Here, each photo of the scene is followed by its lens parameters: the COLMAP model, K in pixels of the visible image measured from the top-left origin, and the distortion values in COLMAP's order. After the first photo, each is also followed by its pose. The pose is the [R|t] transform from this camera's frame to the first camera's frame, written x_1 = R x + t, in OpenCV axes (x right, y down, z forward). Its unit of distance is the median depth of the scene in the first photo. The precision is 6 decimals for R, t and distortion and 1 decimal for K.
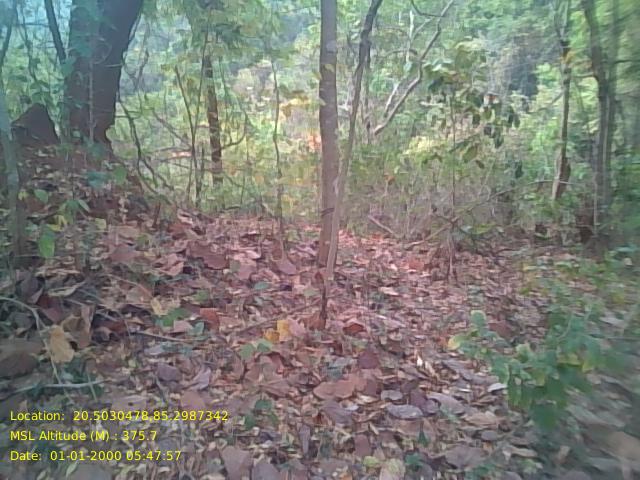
lens RADIAL K [[516.8, 0, 319.0], [0, 516.8, 235.5], [0, 0, 1]] dist [0.093021, -0.152821]
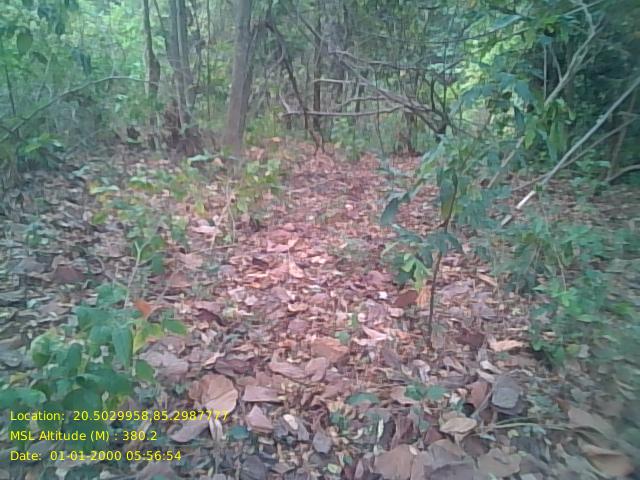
lens RADIAL K [[516.8, 0, 319.0], [0, 516.8, 235.5], [0, 0, 1]] dist [0.093021, -0.152821]
pose [[0.762560, -0.194029, 0.617135, 0.110888], [0.077313, 0.974458, 0.210841, -0.008226], [-0.642282, -0.113067, 0.758083, 0.123995]]
